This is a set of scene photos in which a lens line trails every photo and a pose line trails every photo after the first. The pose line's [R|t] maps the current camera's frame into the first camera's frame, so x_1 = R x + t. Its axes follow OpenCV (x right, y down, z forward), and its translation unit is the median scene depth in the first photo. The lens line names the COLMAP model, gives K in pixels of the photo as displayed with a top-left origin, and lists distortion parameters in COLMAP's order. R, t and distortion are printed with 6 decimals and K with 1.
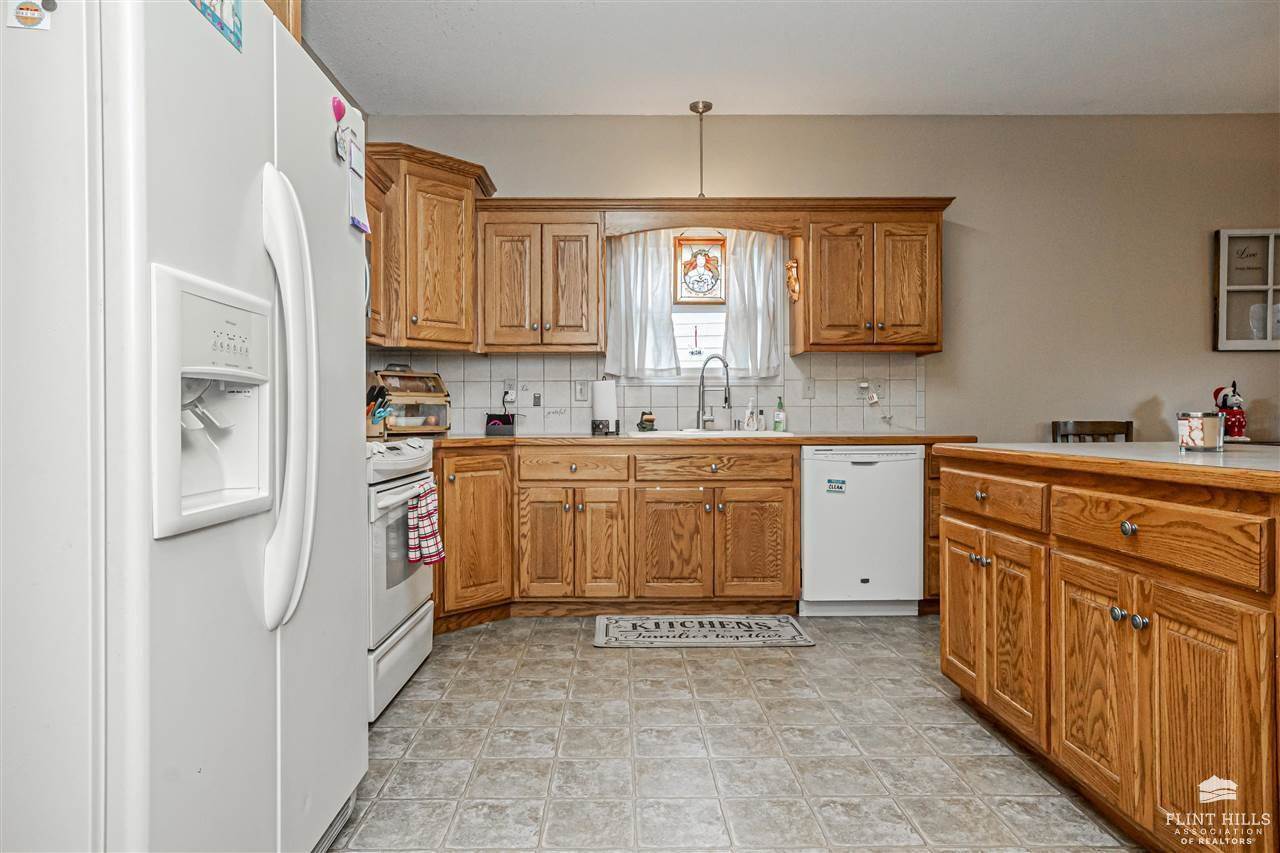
lens RADIAL K [[743.6, 0, 614.2], [0, 743.6, 431.6], [0, 0, 1]] dist [0.001607, 0.000947]
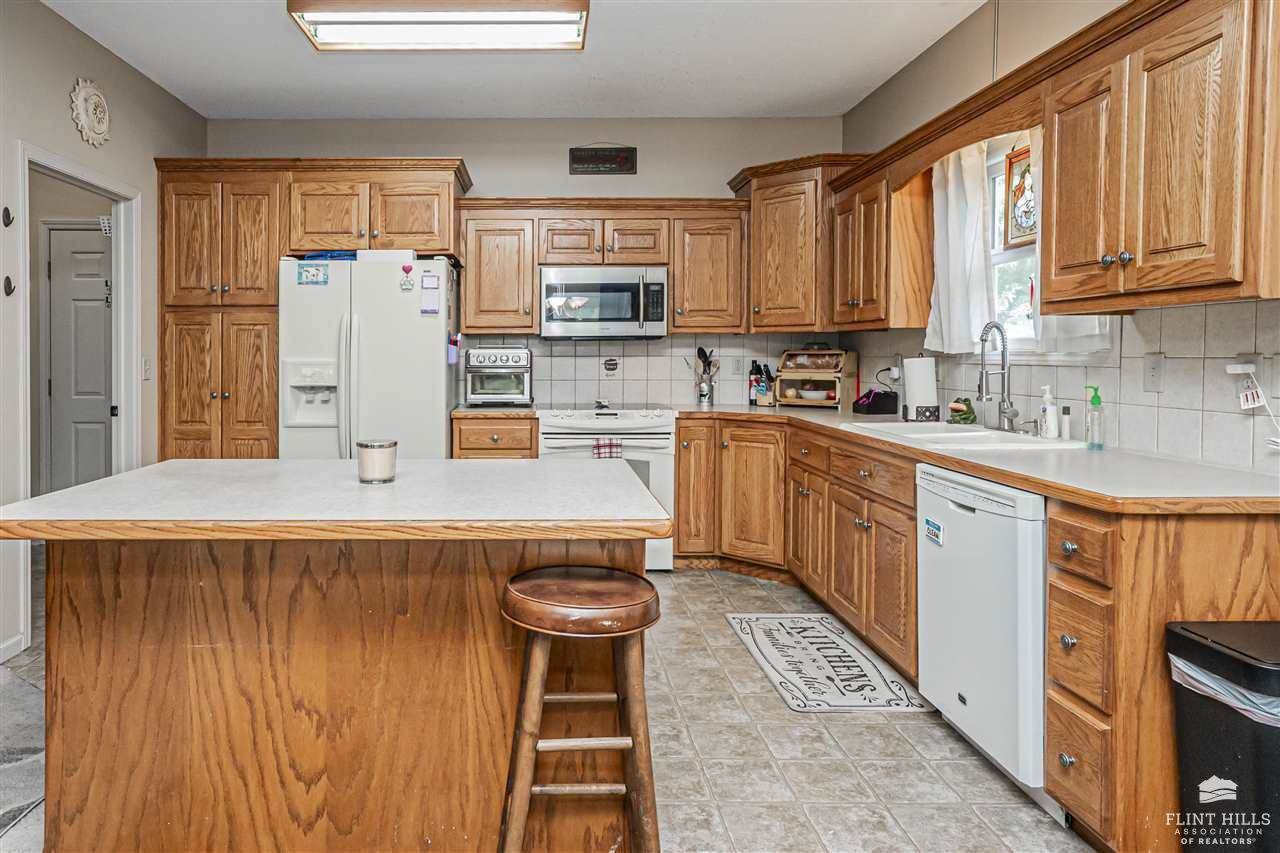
lens RADIAL K [[755.9, 0, 549.6], [0, 755.9, 390.3], [0, 0, 1]] dist [0.002696, 0.000392]
pose [[0.009188, 0.049701, -0.998722, 0.838443], [-0.016441, 0.998637, 0.049545, -0.068665], [0.999823, 0.015965, 0.009993, 0.582138]]
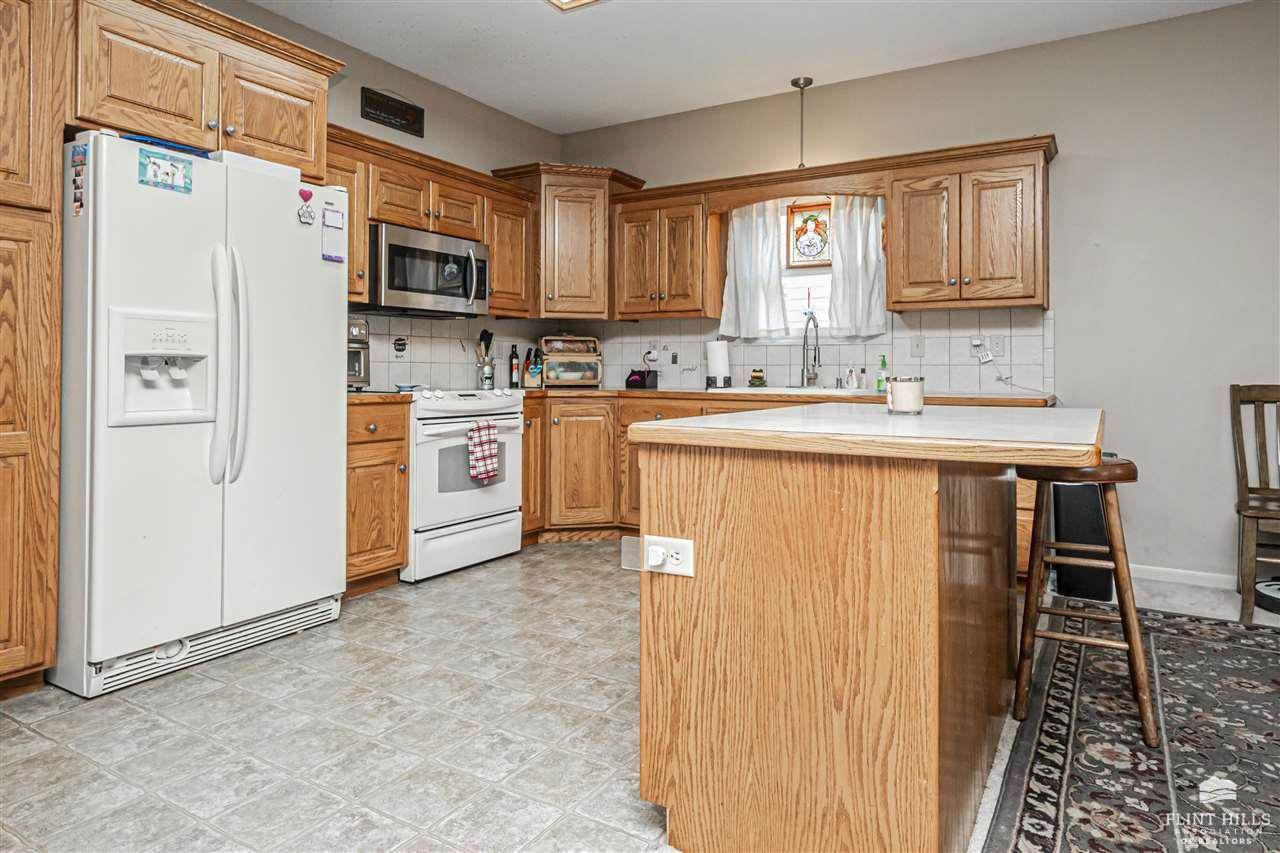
lens RADIAL K [[765.3, 0, 643.9], [0, 765.3, 374.9], [0, 0, 1]] dist [0.012614, 0.001575]
pose [[0.860249, 0.009707, -0.509781, 0.483940], [-0.017104, 0.999805, -0.009825, -0.005059], [0.509587, 0.017171, 0.860248, -0.047940]]
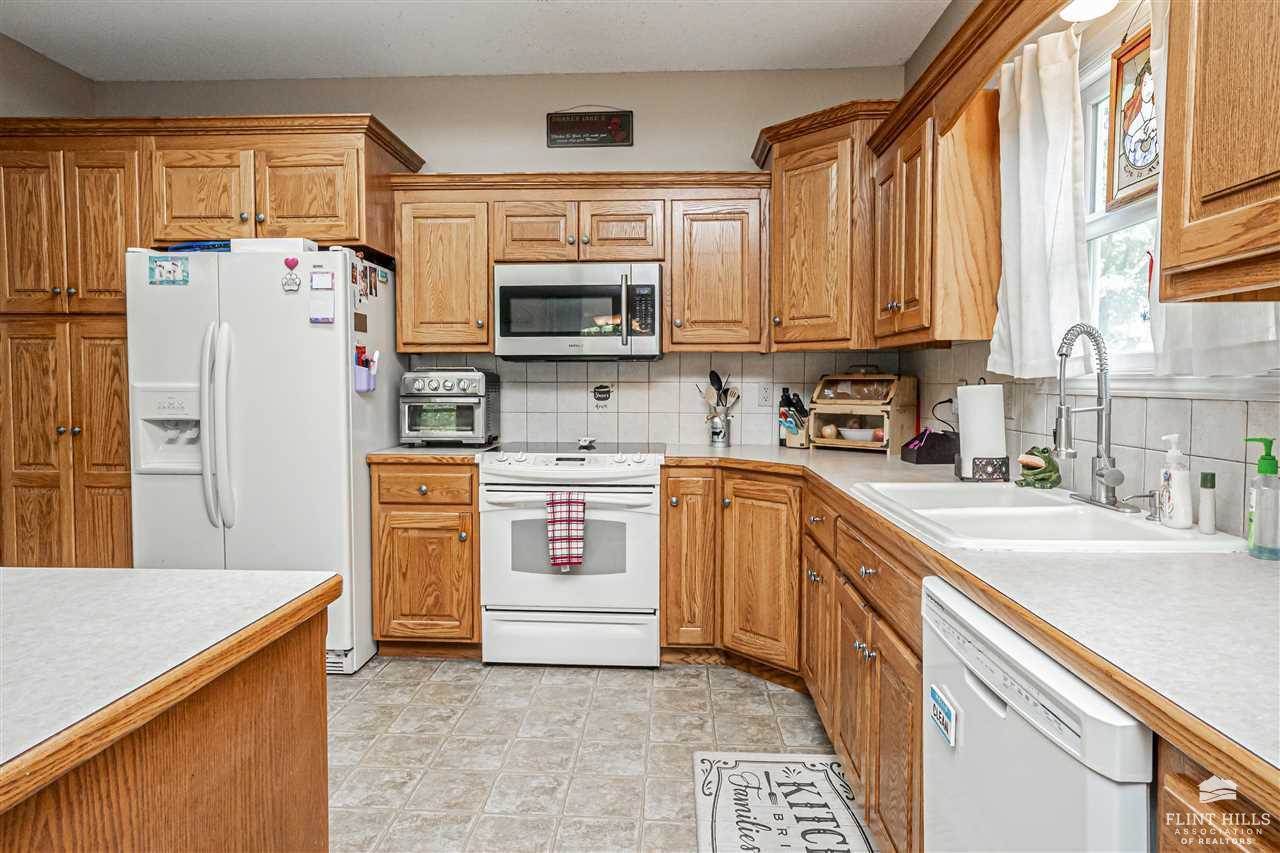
lens RADIAL K [[745.5, 0, 640.0], [0, 745.5, 426.5], [0, 0, 1]] dist [-0.003940, 0.015579]
pose [[-0.039299, 0.061936, -0.997306, 0.562964], [-0.019816, 0.997833, 0.062749, -0.068649], [0.999031, 0.022229, -0.037987, 0.772158]]
